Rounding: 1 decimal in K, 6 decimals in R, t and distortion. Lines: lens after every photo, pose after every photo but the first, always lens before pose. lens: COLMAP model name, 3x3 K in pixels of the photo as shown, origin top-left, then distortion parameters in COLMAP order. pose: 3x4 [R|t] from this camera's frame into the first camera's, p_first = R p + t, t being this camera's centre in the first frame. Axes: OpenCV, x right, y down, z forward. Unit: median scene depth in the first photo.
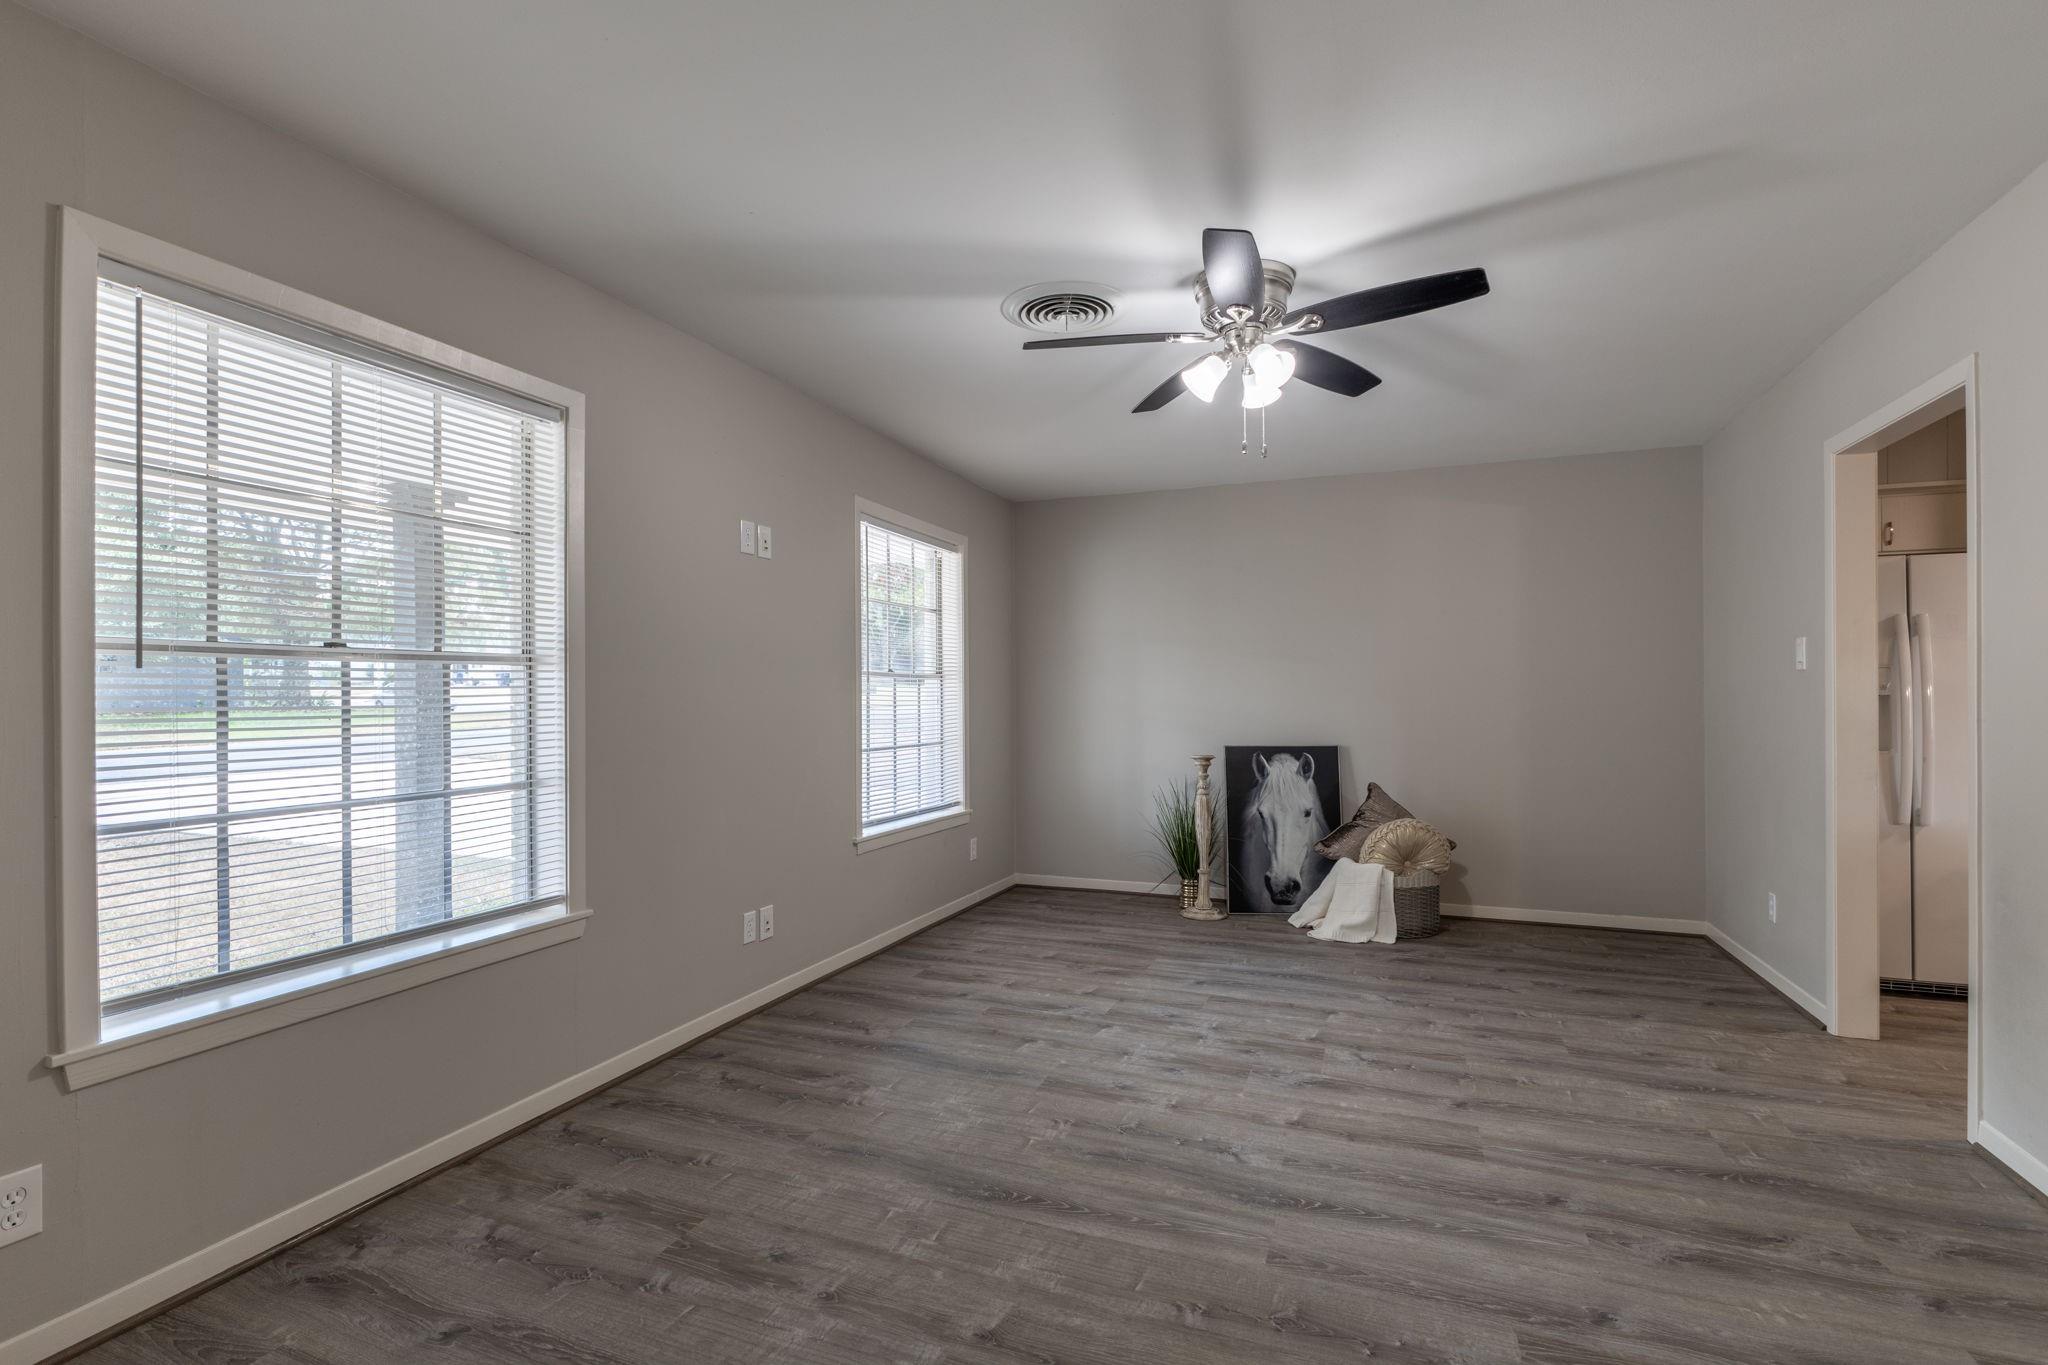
lens RADIAL K [[934.9, 0, 990.1], [0, 934.9, 684.0], [0, 0, 1]] dist [-0.004015, -0.001015]
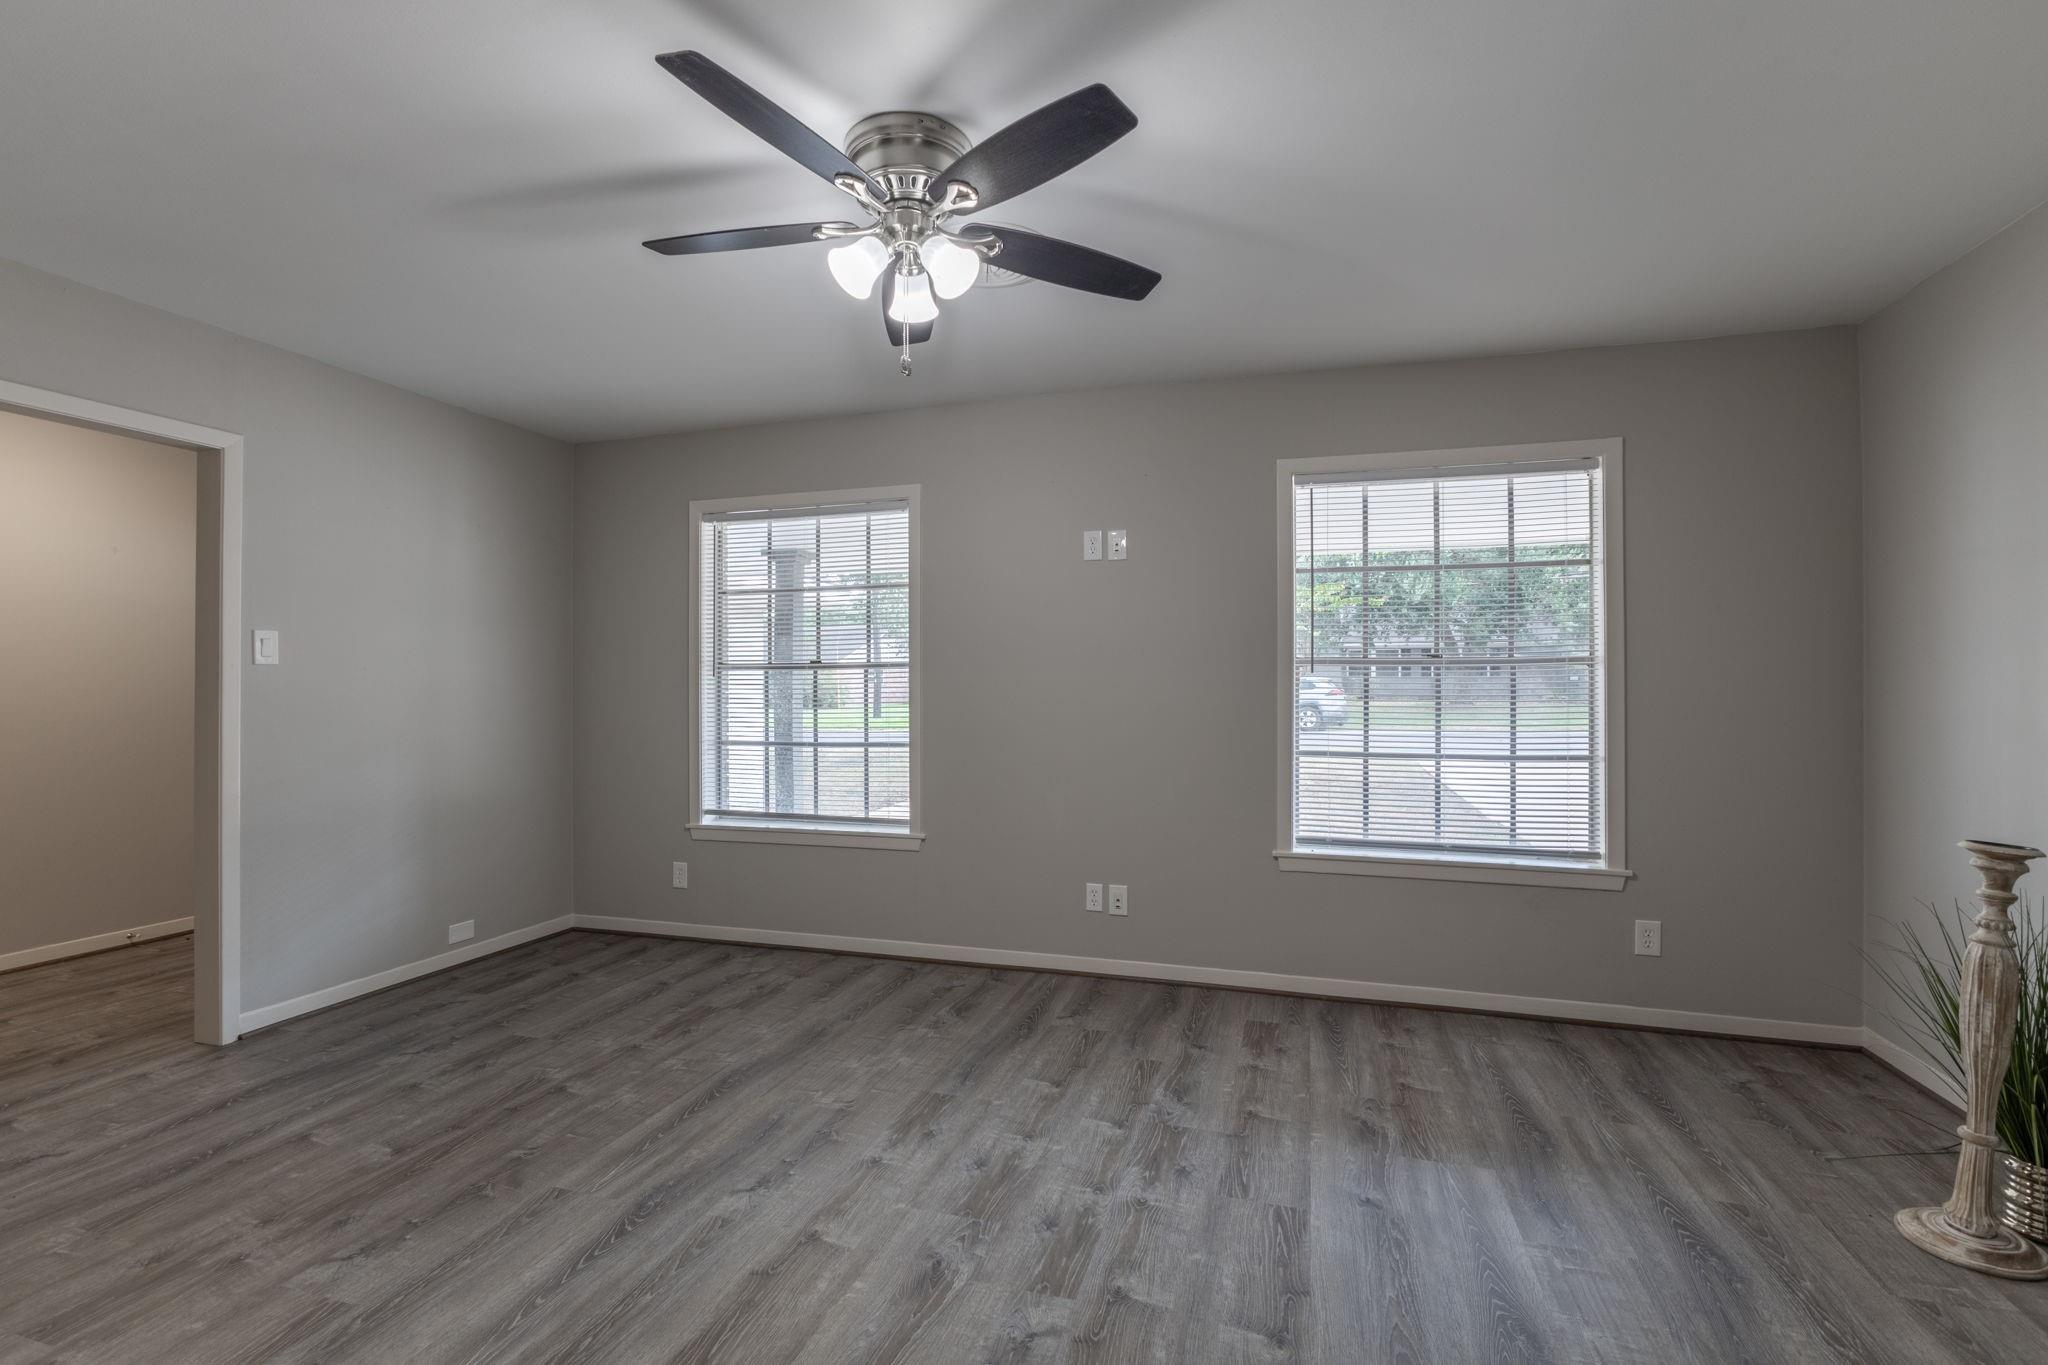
lens RADIAL K [[934.9, 0, 990.1], [0, 934.9, 684.0], [0, 0, 1]] dist [-0.004015, -0.001015]
pose [[0.079377, -0.002113, -0.996842, 0.907041], [0.016054, 0.999871, -0.000841, 0.019070], [0.996715, -0.015937, 0.079401, 0.901442]]
